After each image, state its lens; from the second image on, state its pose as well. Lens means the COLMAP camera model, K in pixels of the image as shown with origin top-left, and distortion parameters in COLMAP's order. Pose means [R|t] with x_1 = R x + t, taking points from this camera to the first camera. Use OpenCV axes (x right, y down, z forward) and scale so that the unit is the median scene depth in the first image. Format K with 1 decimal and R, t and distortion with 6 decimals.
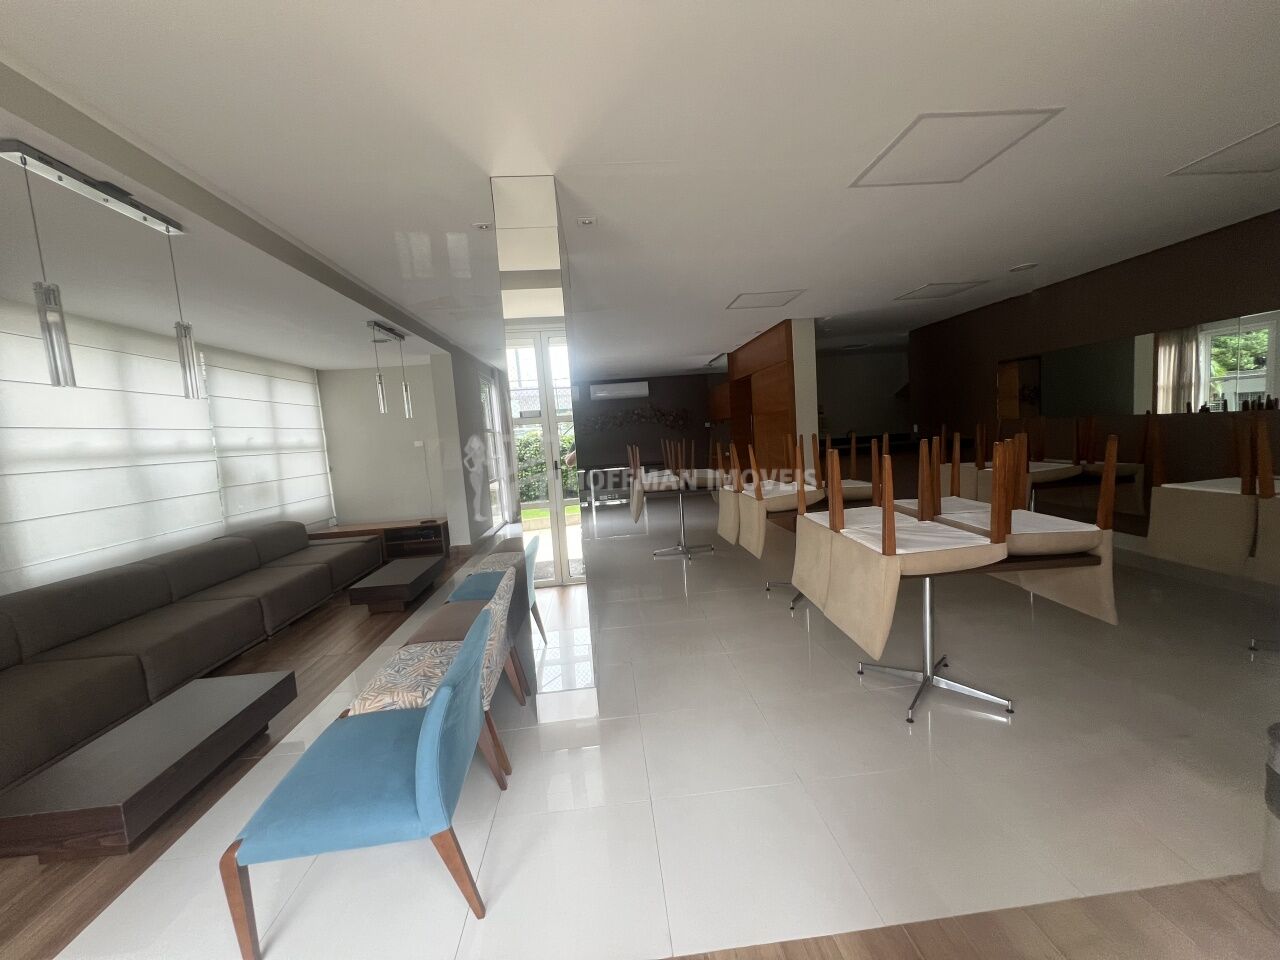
lens RADIAL K [[510.7, 0, 641.8], [0, 510.7, 482.8], [0, 0, 1]] dist [-0.000181, 0.000460]
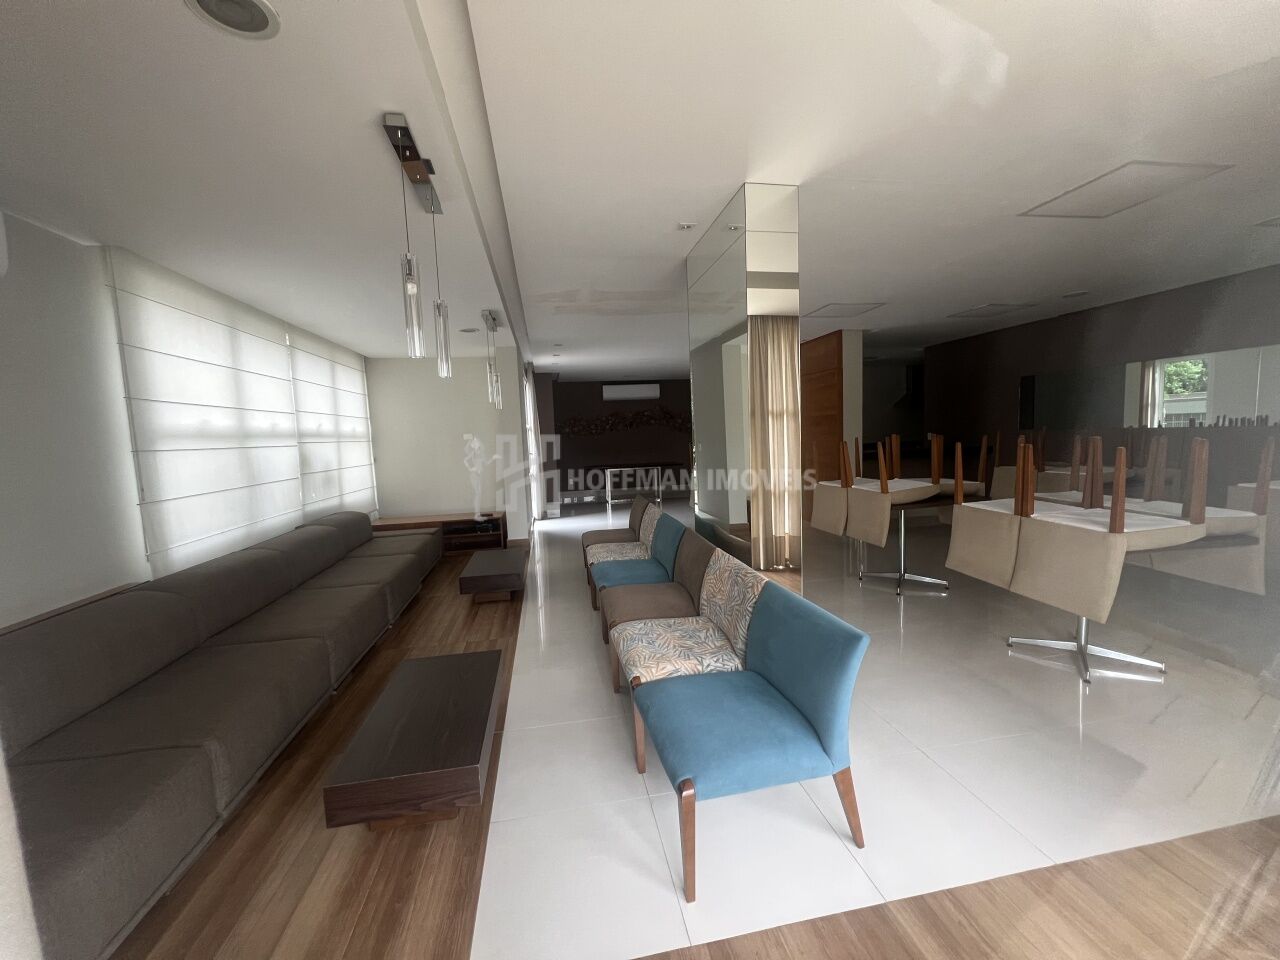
lens RADIAL K [[510.7, 0, 641.8], [0, 510.7, 482.8], [0, 0, 1]] dist [-0.000181, 0.000460]
pose [[0.994496, 0.019727, 0.102901, -0.262639], [-0.018785, 0.999772, -0.010112, 0.021243], [-0.103077, 0.008123, 0.994640, -0.019428]]
